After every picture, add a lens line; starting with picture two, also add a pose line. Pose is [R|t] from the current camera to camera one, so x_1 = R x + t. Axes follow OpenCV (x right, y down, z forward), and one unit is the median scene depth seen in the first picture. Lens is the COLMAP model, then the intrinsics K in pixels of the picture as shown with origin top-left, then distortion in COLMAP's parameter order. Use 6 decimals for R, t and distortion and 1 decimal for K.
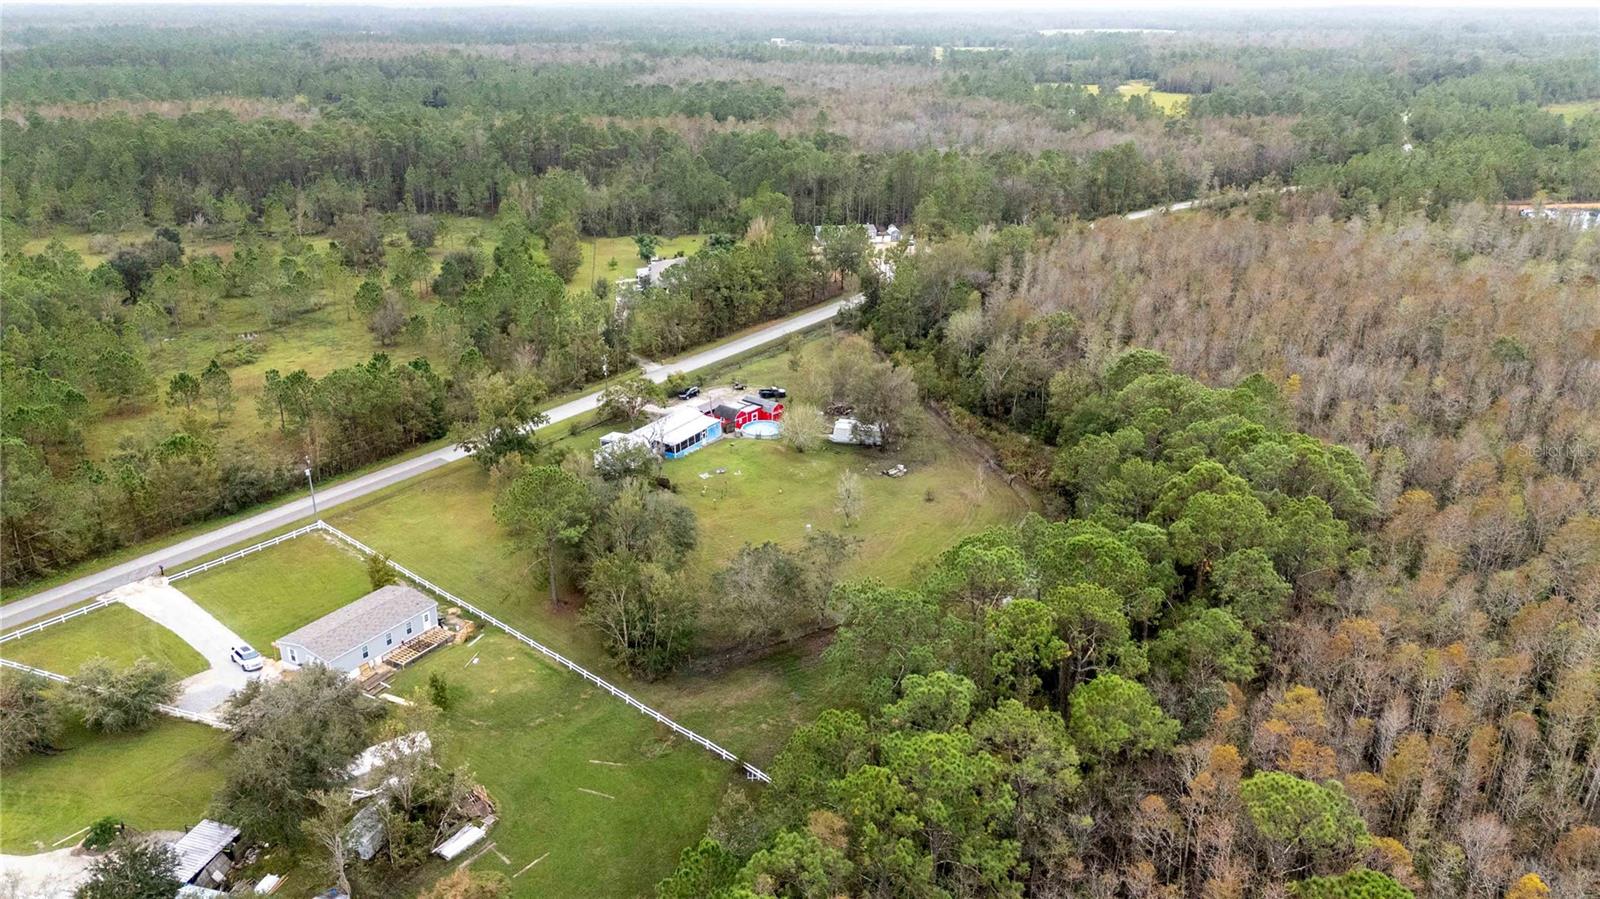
lens RADIAL K [[1175.9, 0, 803.2], [0, 1175.9, 447.0], [0, 0, 1]] dist [0.062650, -0.036902]
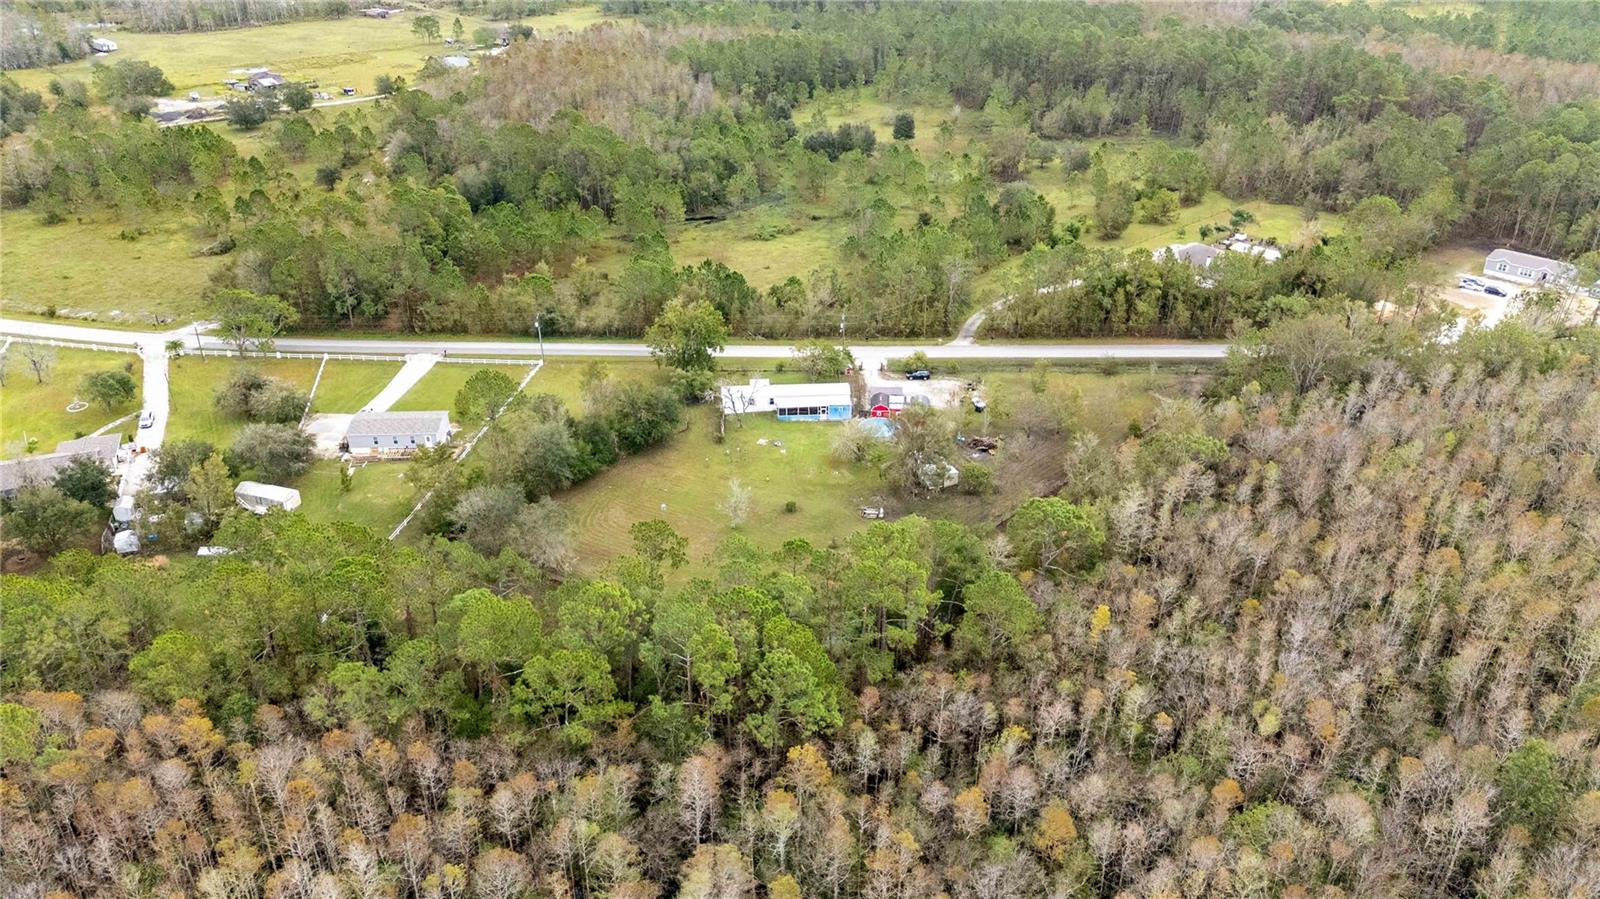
lens RADIAL K [[1175.9, 0, 791.7], [0, 1175.9, 443.4], [0, 0, 1]] dist [0.062650, -0.036902]
pose [[0.541418, 0.388536, -0.745591, 0.698139], [-0.292702, 0.918442, 0.266062, -0.254947], [0.788158, 0.074185, 0.610986, 0.308585]]
